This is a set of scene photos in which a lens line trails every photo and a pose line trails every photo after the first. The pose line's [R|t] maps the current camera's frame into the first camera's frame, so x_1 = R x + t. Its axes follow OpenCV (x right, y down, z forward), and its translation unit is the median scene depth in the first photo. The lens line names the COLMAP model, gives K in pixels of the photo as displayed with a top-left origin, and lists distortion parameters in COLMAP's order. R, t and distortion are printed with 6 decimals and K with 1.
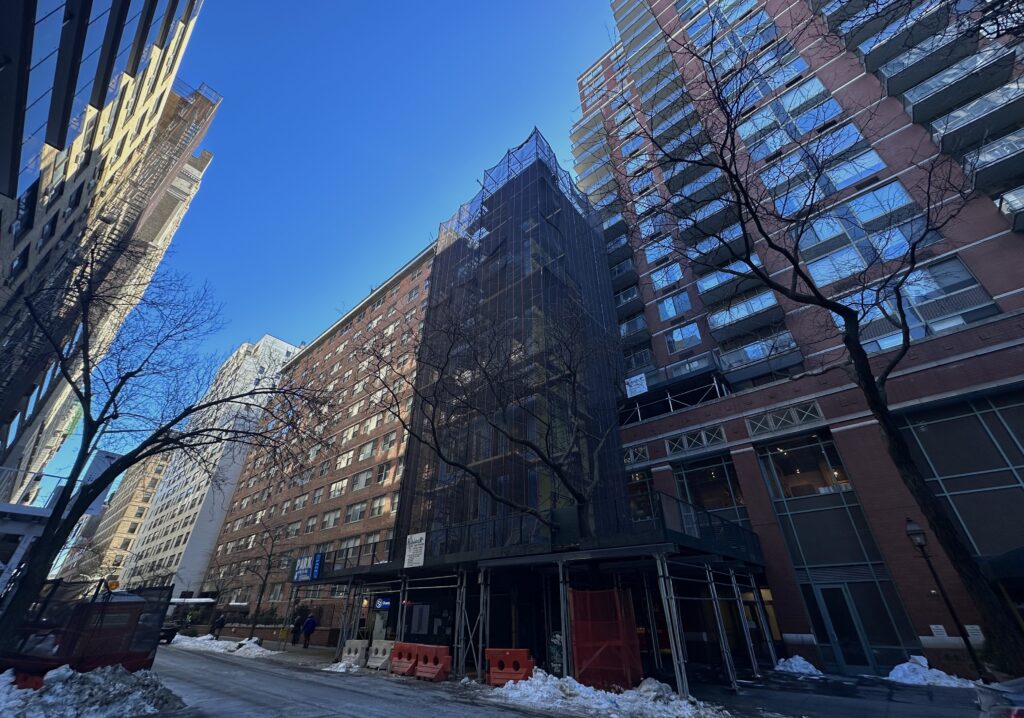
lens RADIAL K [[409.2, 0, 512.0], [0, 409.2, 359.0], [0, 0, 1]] dist [-0.000891, -0.000070]
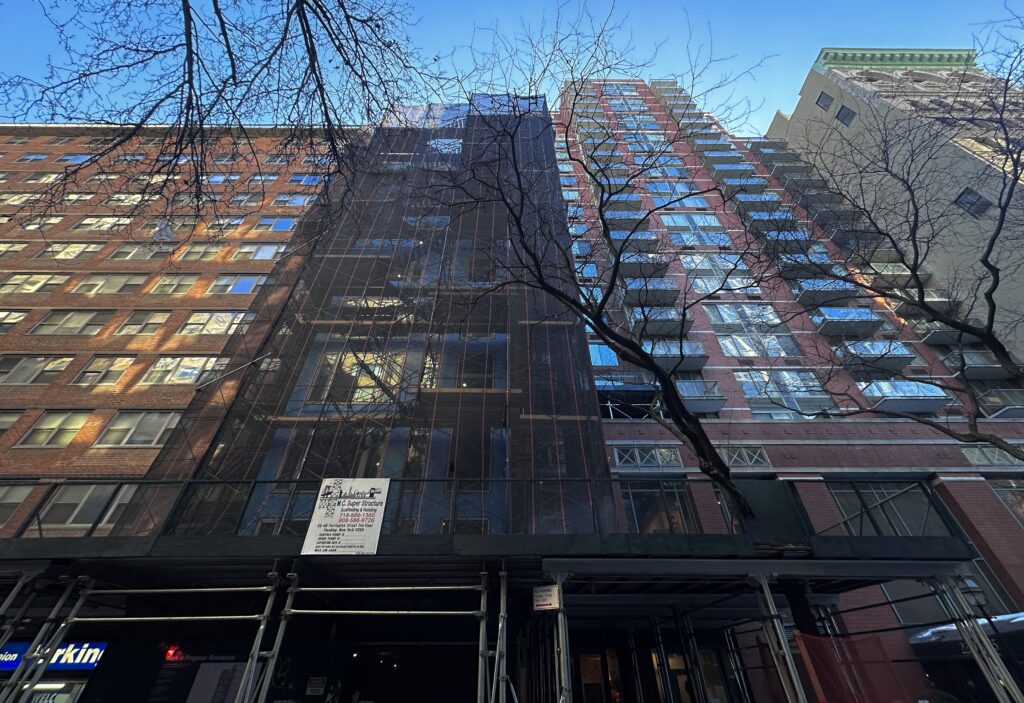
lens RADIAL K [[401.2, 0, 509.4], [0, 401.2, 305.9], [0, 0, 1]] dist [-0.001596, -0.000124]
pose [[0.740019, 0.463573, 0.487310, -0.349738], [-0.355016, 0.884603, -0.302394, 0.283988], [-0.571258, 0.050774, 0.819199, 0.455550]]
